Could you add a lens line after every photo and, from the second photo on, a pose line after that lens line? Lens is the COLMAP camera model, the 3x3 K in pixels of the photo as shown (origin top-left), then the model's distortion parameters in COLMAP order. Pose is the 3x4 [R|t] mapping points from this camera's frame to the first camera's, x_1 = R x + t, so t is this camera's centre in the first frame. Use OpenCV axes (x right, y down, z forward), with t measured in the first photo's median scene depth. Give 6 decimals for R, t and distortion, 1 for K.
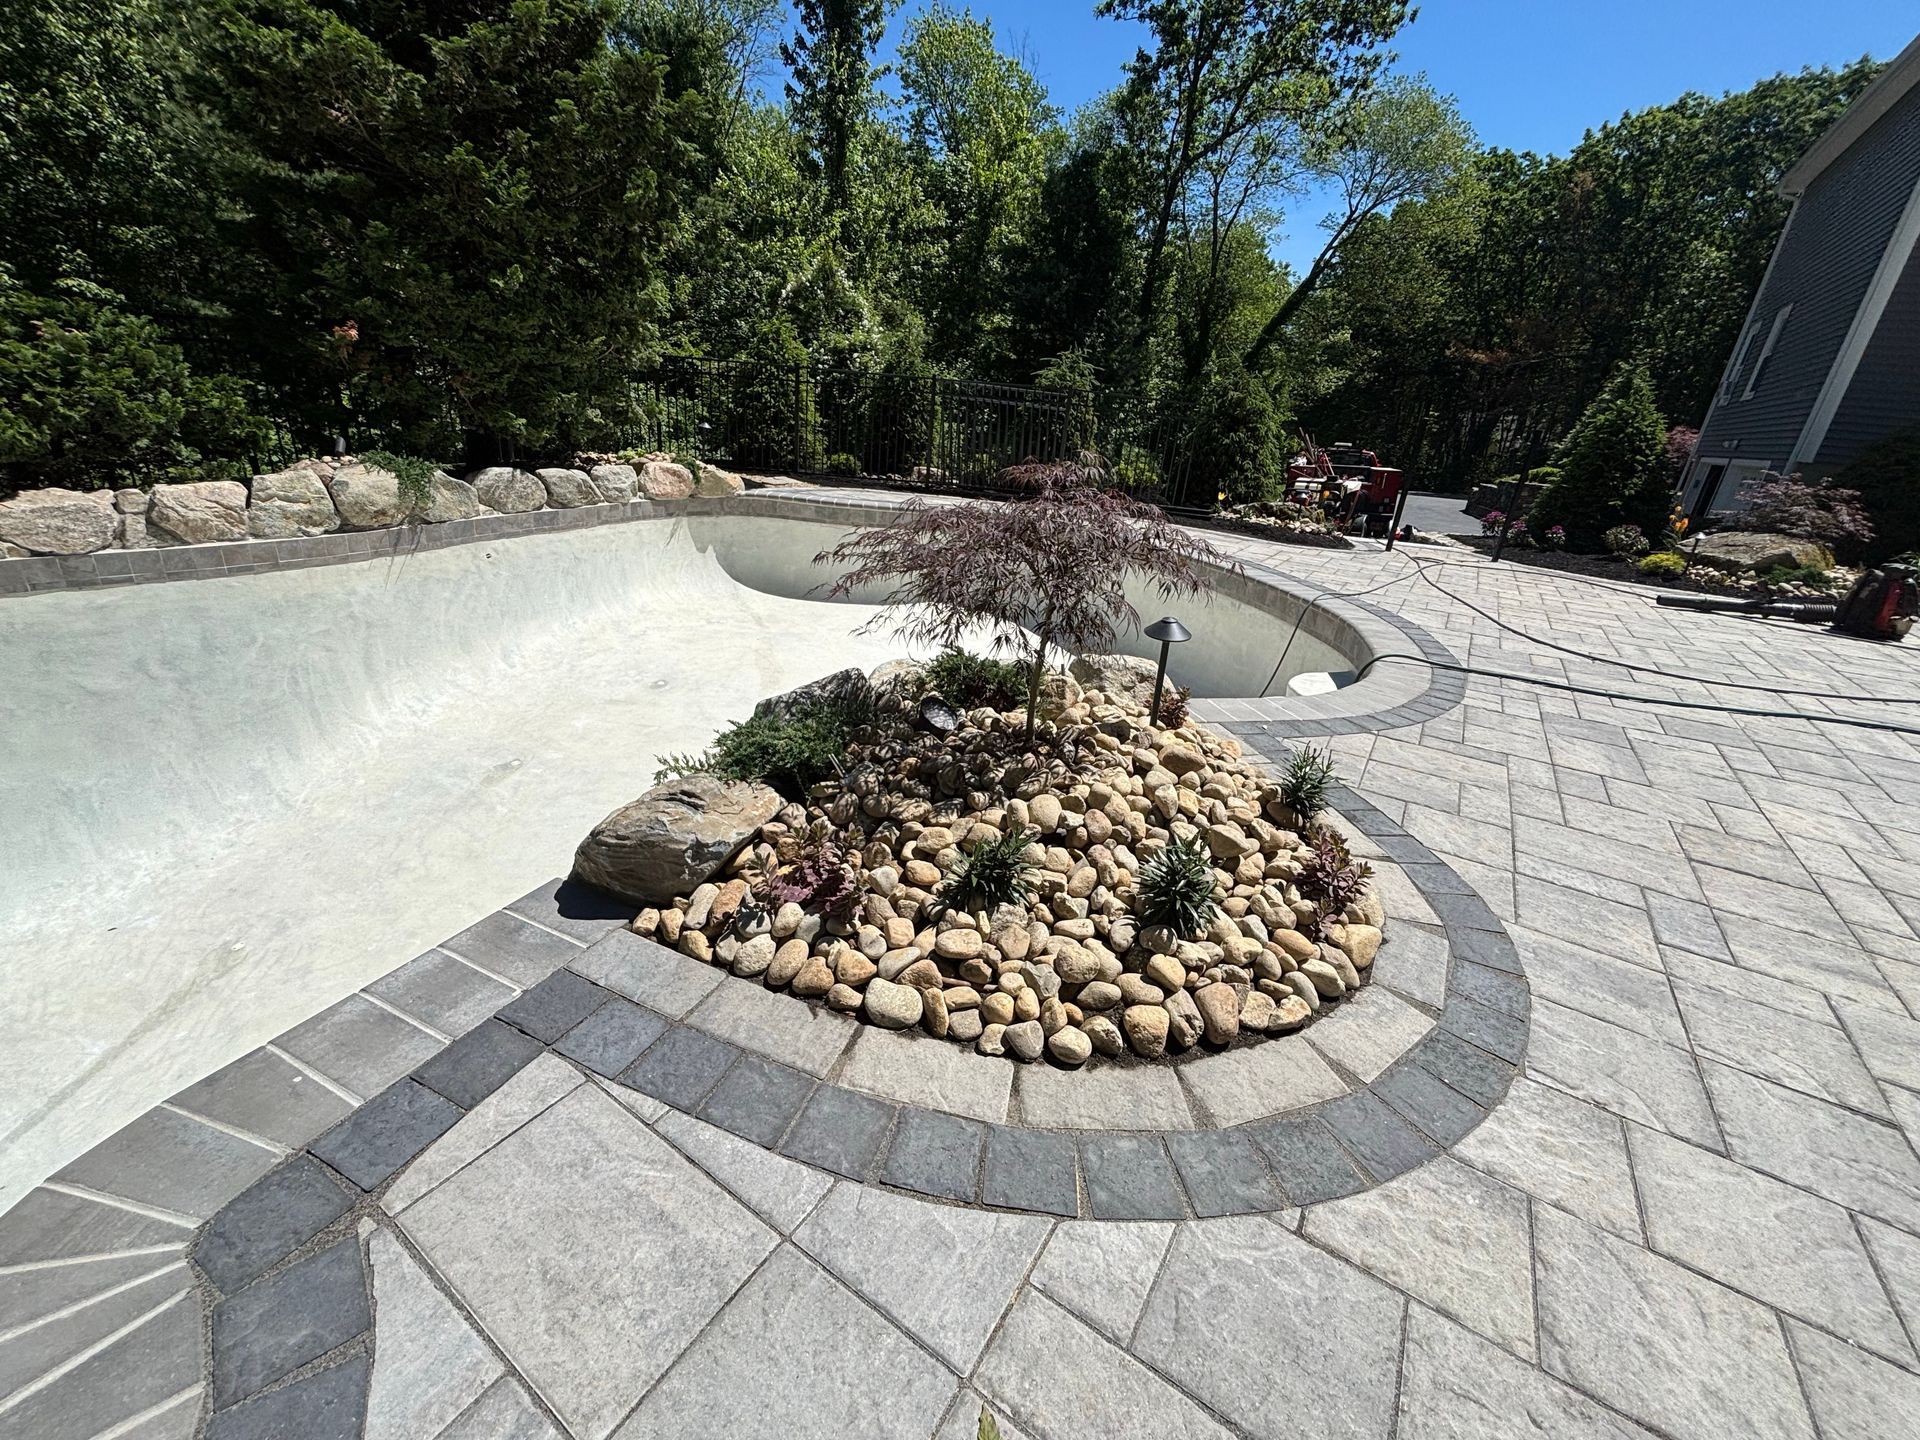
lens RADIAL K [[787.6, 0, 974.6], [0, 787.6, 684.9], [0, 0, 1]] dist [-0.000575, -0.002573]
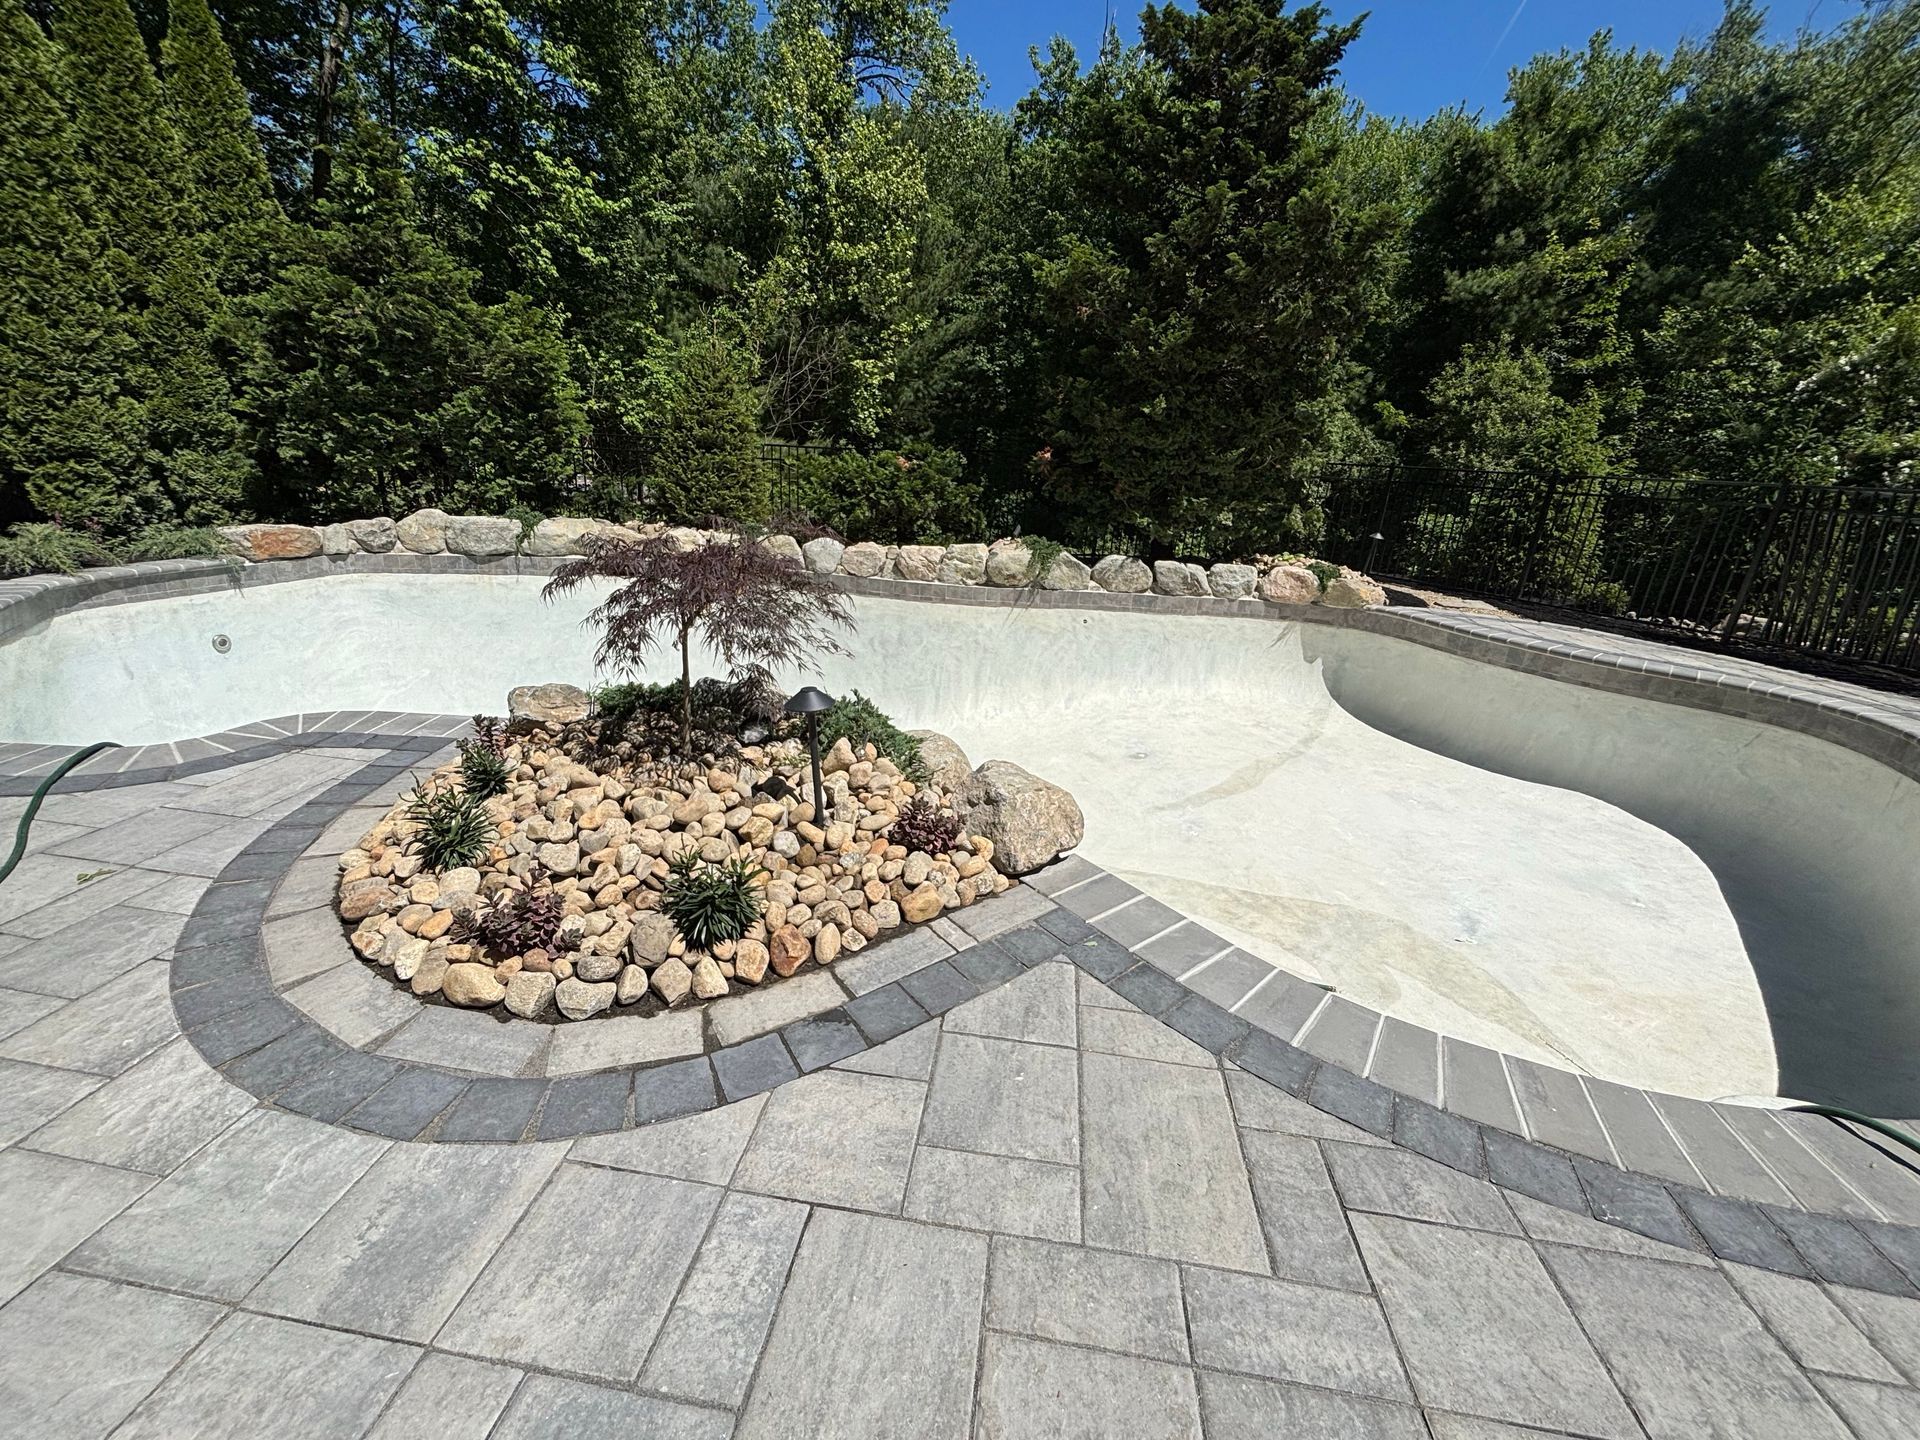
lens RADIAL K [[779.9, 0, 956.5], [0, 779.9, 691.4], [0, 0, 1]] dist [0.003883, 0.000281]
pose [[0.418641, 0.211694, -0.883134, 0.442824], [-0.331085, 0.941101, 0.068642, -0.078399], [0.845649, 0.263656, 0.464072, 0.285270]]
